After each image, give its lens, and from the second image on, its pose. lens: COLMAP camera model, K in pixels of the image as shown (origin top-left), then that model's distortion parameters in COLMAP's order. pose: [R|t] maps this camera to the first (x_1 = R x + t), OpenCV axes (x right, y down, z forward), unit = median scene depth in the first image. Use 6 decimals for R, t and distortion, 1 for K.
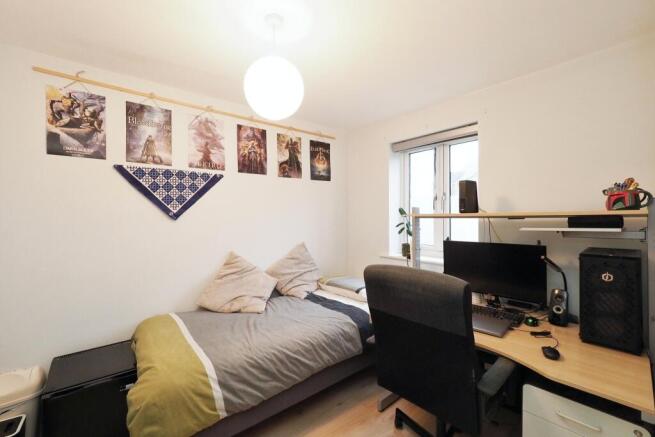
lens RADIAL K [[278.8, 0, 316.4], [0, 278.8, 221.1], [0, 0, 1]] dist [0.000137, -0.000047]
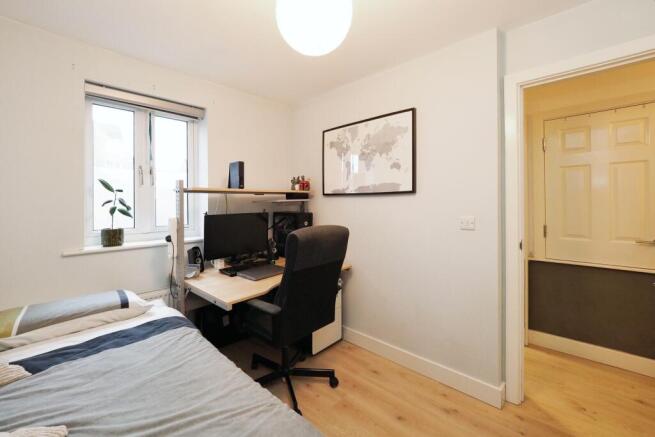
lens RADIAL K [[271.2, 0, 326.8], [0, 271.2, 202.2], [0, 0, 1]] dist [-0.000368, -0.000093]
pose [[-0.124374, 0.006296, 0.992215, -0.625331], [0.026555, 0.999643, -0.003014, 0.039077], [-0.991880, 0.025973, -0.124497, 0.736274]]
